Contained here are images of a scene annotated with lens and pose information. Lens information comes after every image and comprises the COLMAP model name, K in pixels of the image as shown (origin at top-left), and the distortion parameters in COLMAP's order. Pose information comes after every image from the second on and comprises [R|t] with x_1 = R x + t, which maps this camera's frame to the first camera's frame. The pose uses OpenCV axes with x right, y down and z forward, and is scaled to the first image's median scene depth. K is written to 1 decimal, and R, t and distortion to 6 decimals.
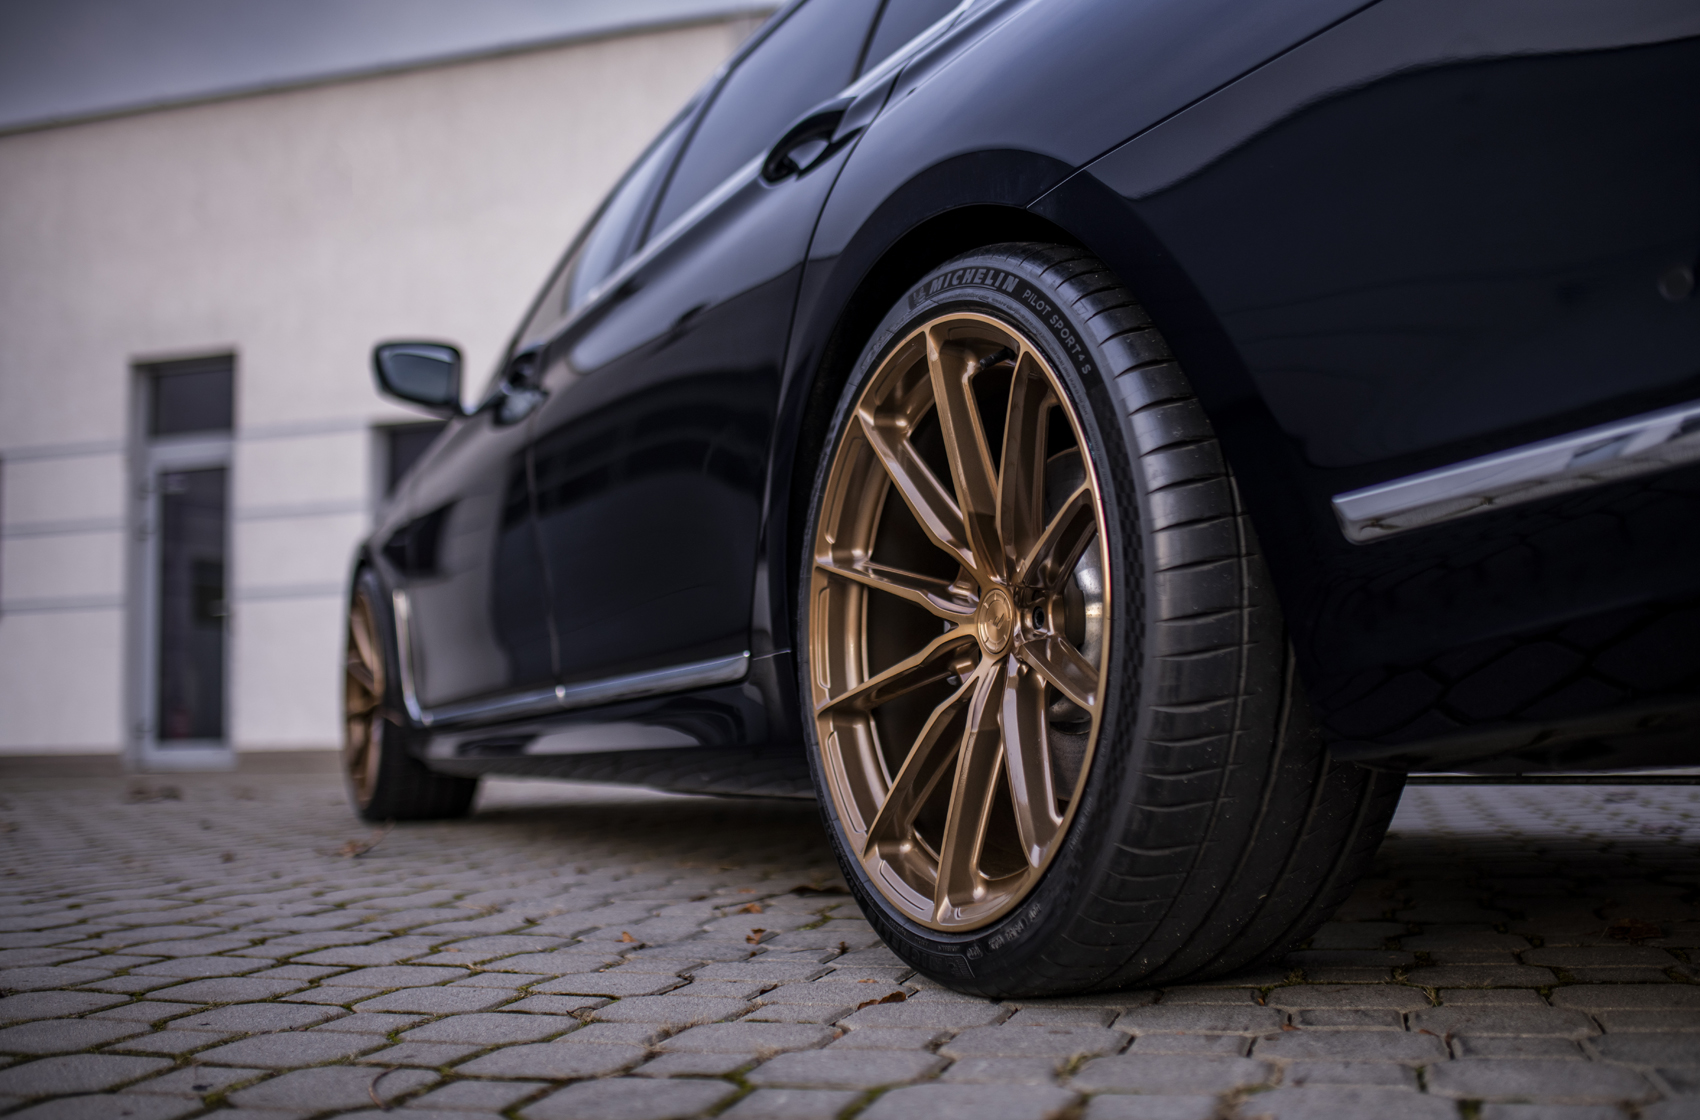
lens RADIAL K [[1786.6, 0, 850.0], [0, 1786.6, 560.0], [0, 0, 1]] dist [0.003312, 0.014725]
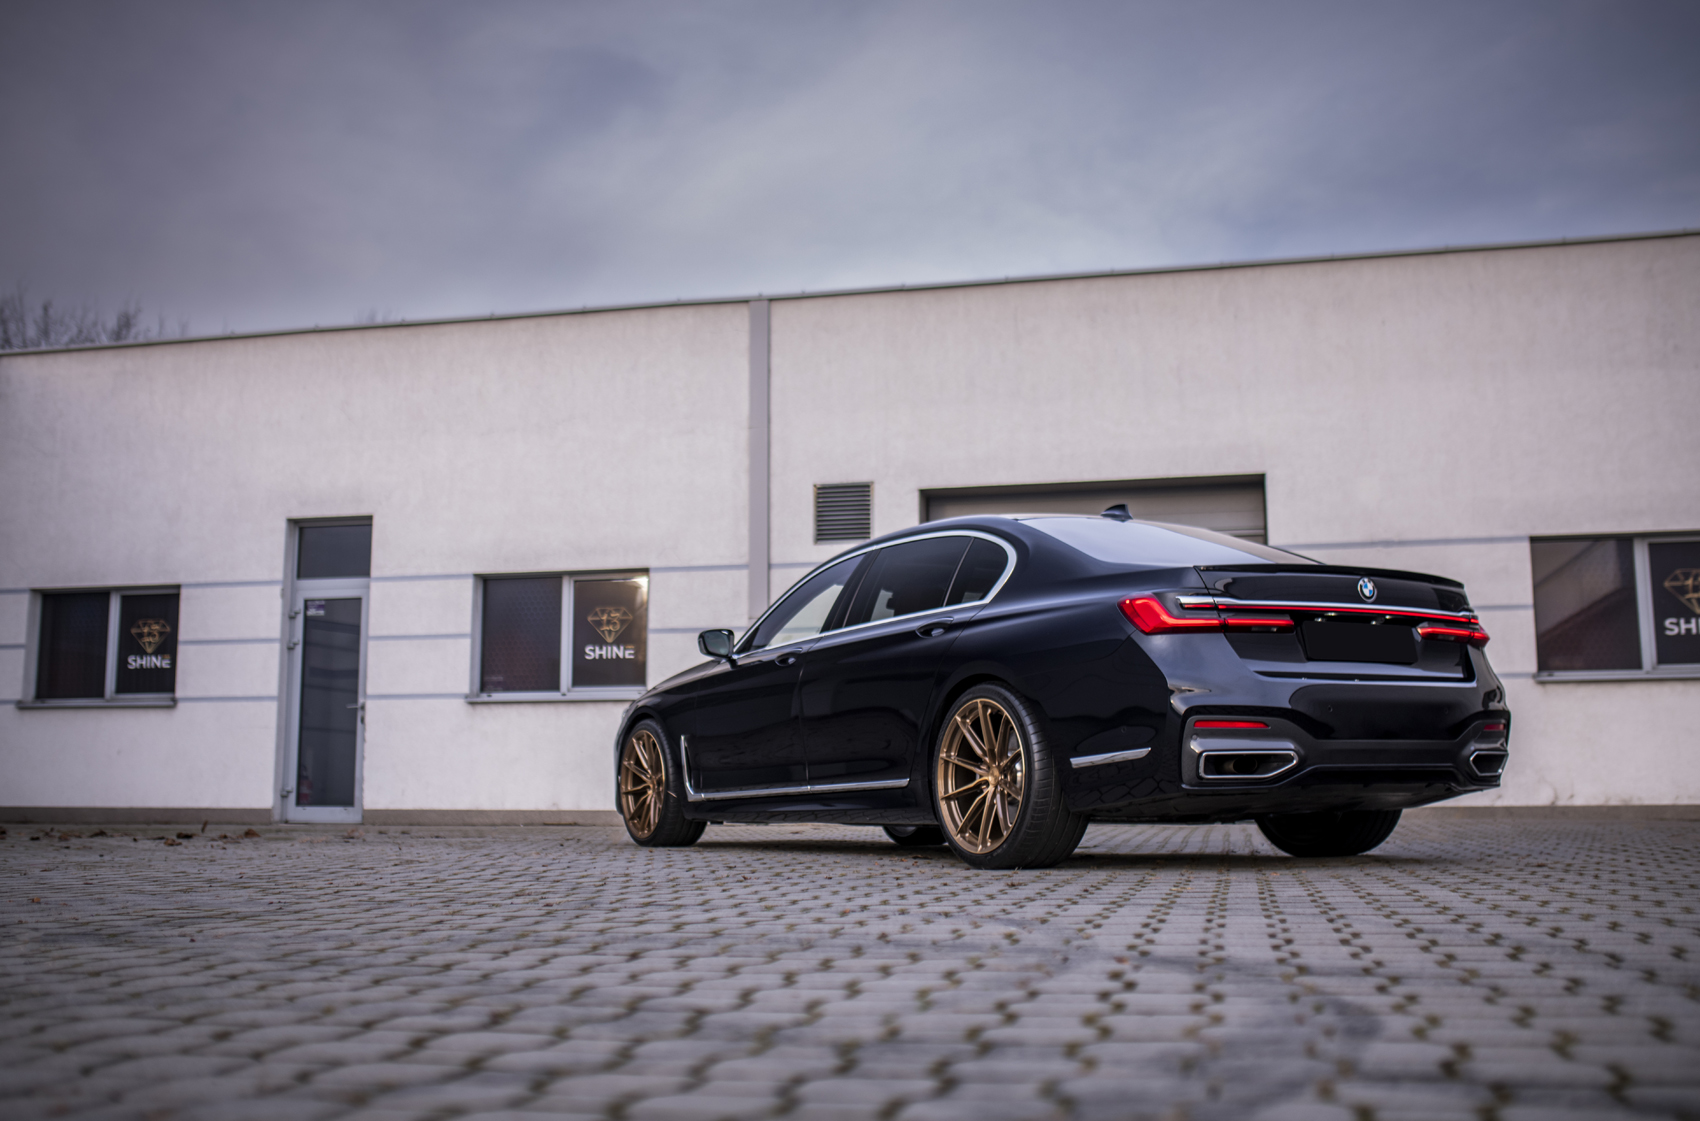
lens RADIAL K [[1786.6, 0, 850.0], [0, 1786.6, 560.5], [0, 0, 1]] dist [0.003312, 0.014725]
pose [[0.997142, 0.038746, 0.064854, -0.490598], [-0.035699, 0.998233, -0.047500, -0.233787], [-0.066580, 0.045049, 0.996764, -2.819951]]
